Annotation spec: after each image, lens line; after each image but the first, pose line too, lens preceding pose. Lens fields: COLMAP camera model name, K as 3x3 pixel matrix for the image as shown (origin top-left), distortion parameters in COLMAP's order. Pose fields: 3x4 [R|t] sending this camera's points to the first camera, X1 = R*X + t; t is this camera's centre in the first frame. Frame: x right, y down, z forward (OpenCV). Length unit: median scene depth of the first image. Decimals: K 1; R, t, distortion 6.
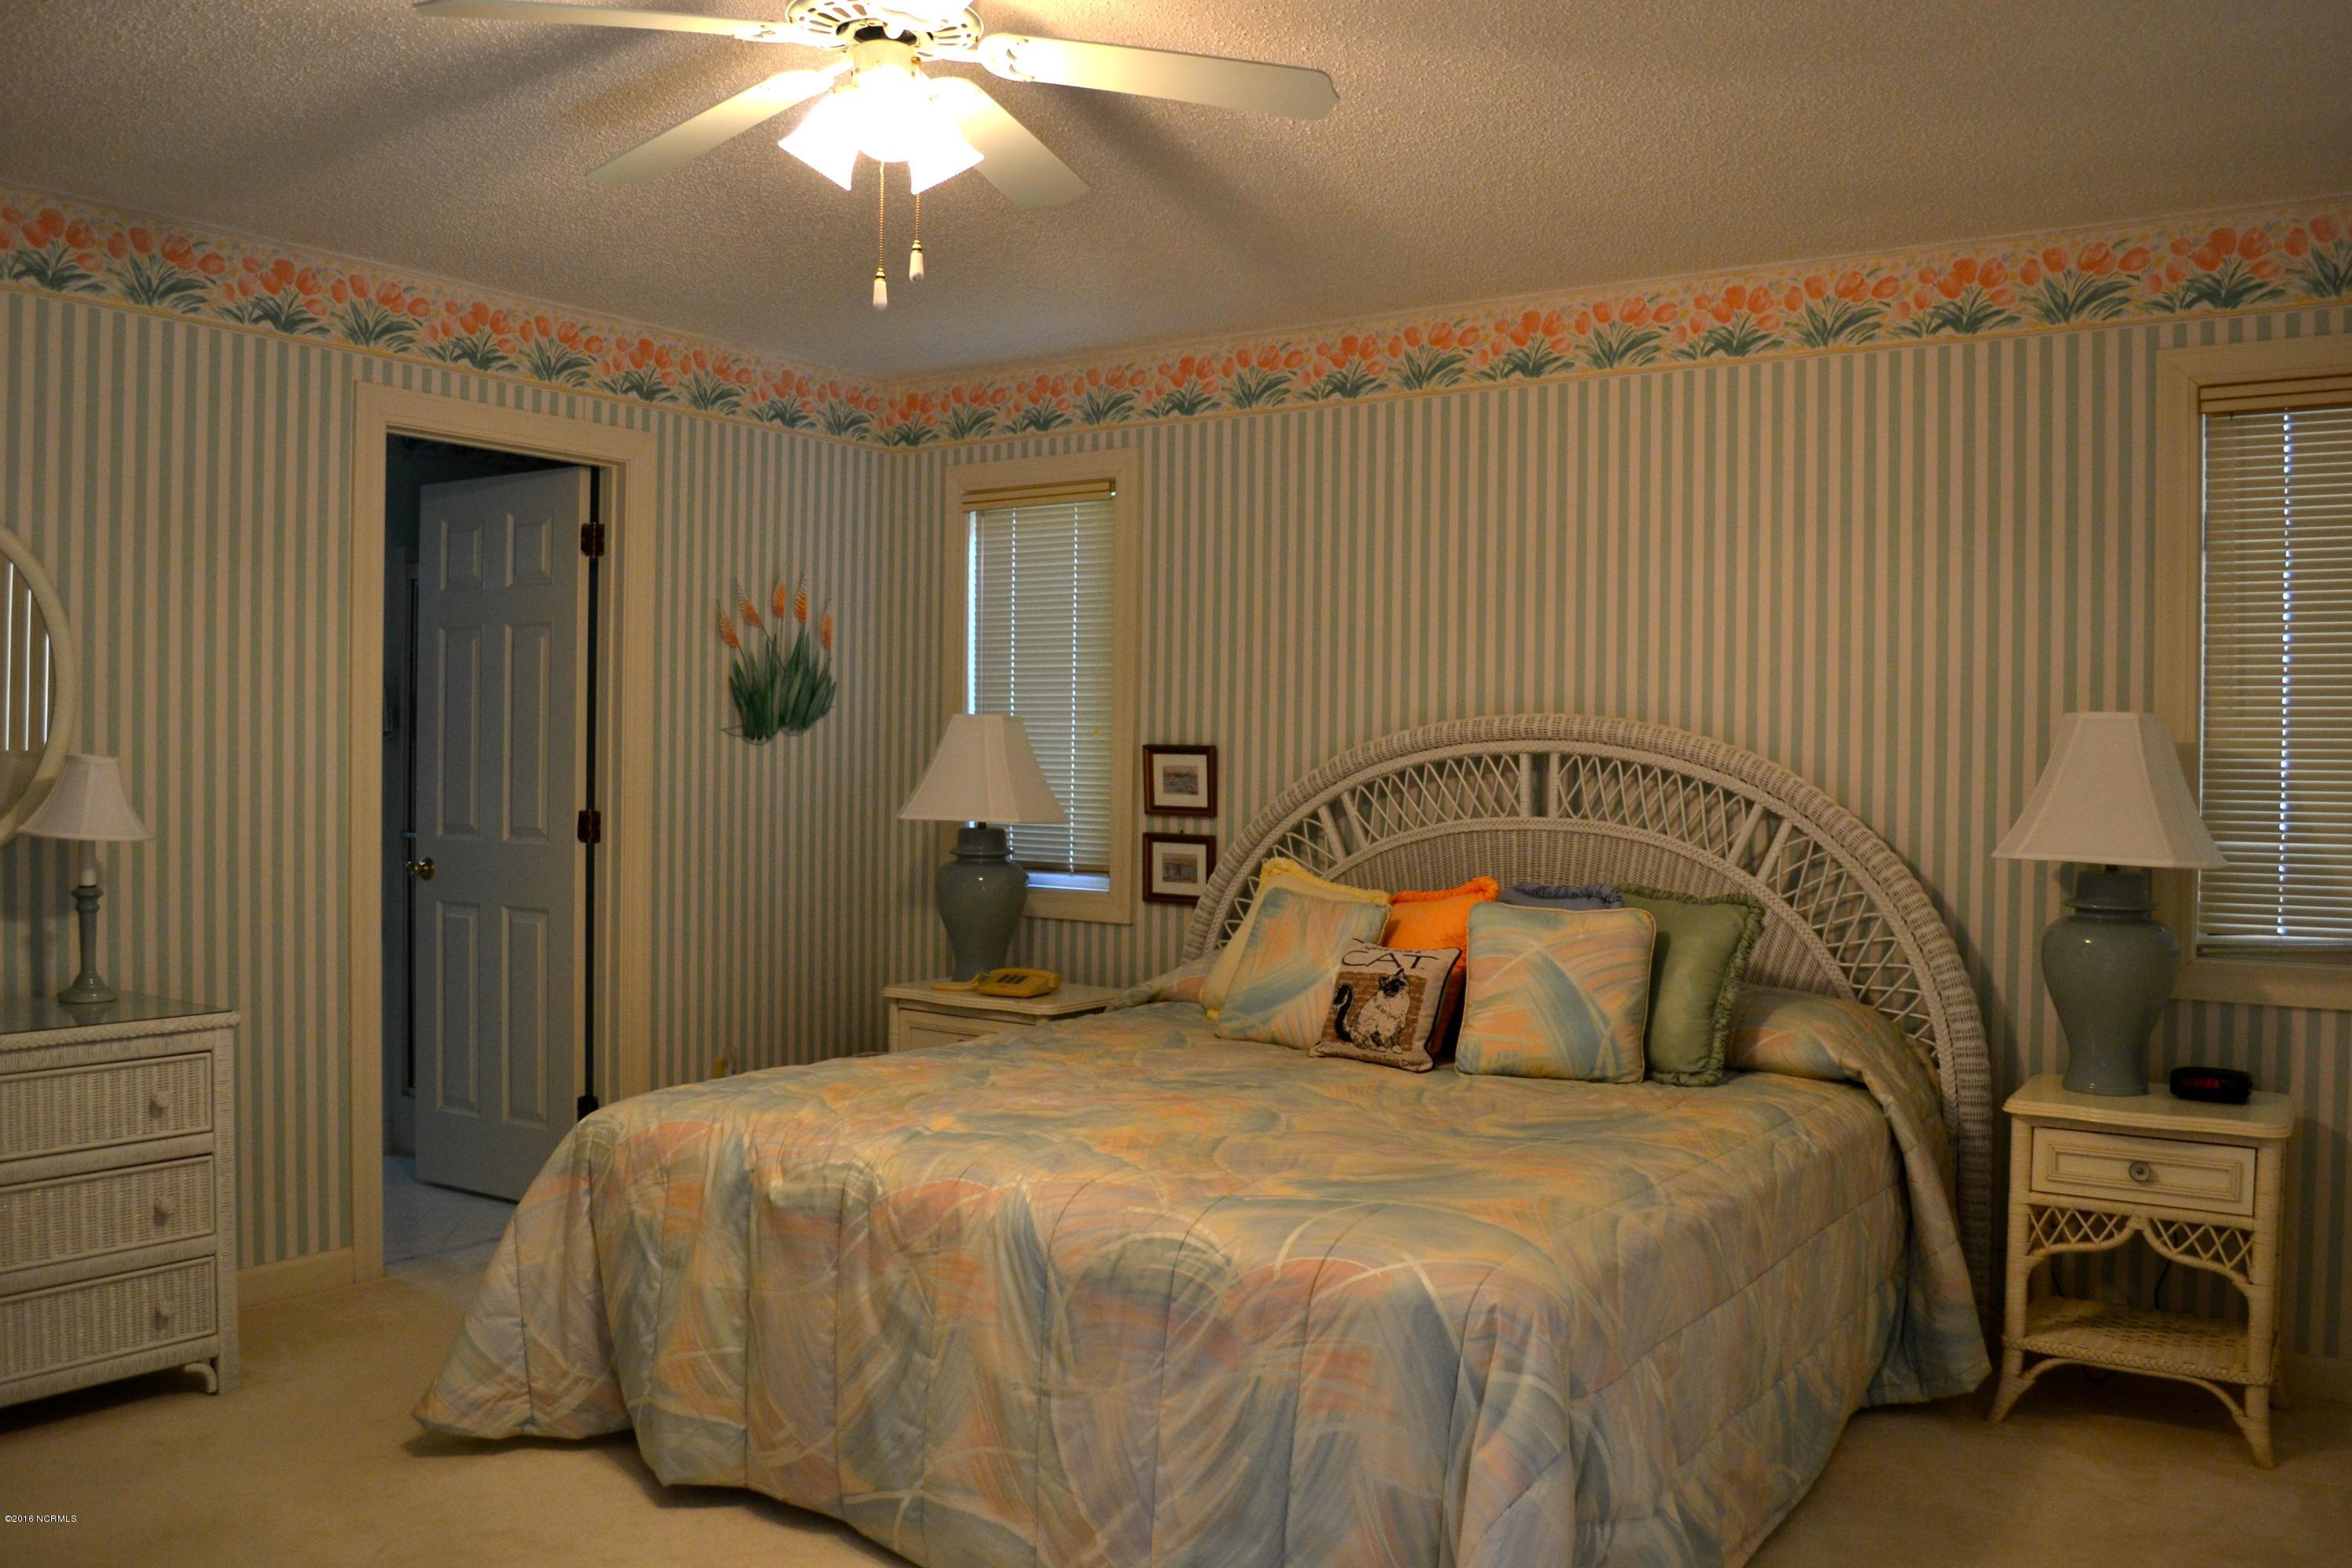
lens RADIAL K [[1796.1, 0, 1177.8], [0, 1796.1, 796.4], [0, 0, 1]] dist [-0.083712, 0.008615]
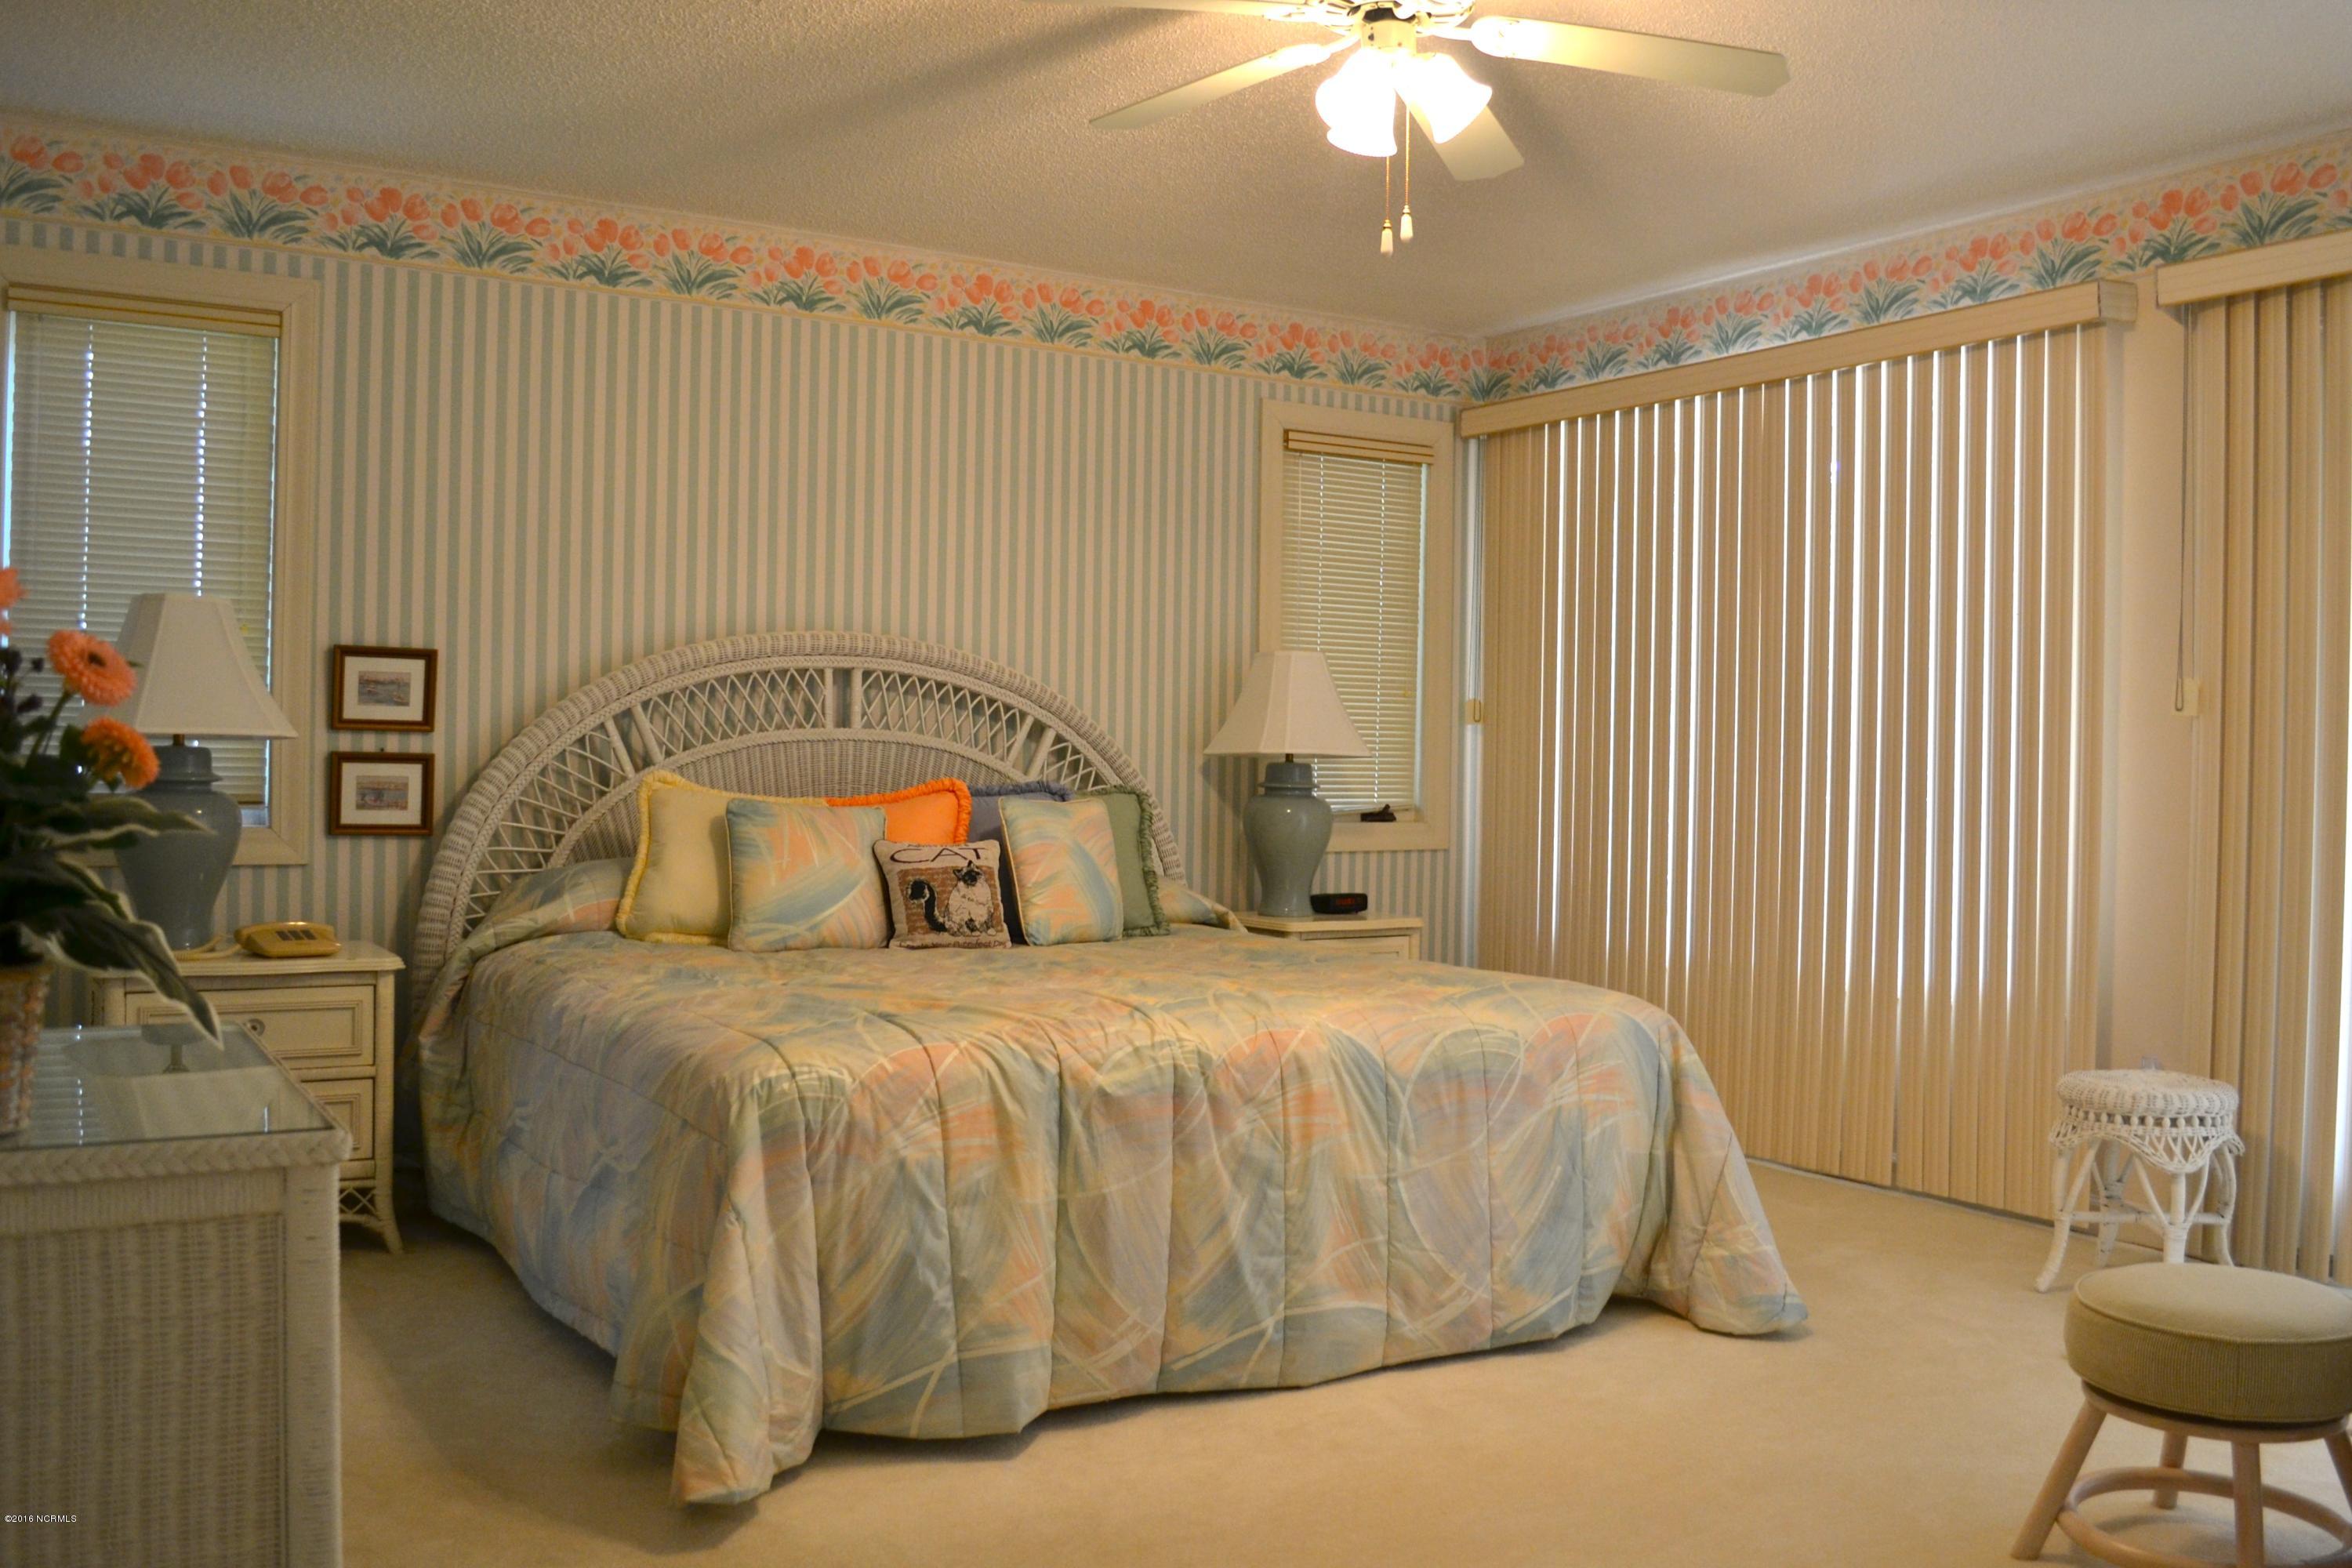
lens RADIAL K [[1899.9, 0, 1194.4], [0, 1899.9, 779.1], [0, 0, 1]] dist [-0.076700, 0.004621]
pose [[0.435058, -0.019102, 0.900200, -0.779964], [0.003959, 0.999806, 0.019302, 0.022486], [-0.900394, -0.004833, 0.435049, 0.341107]]
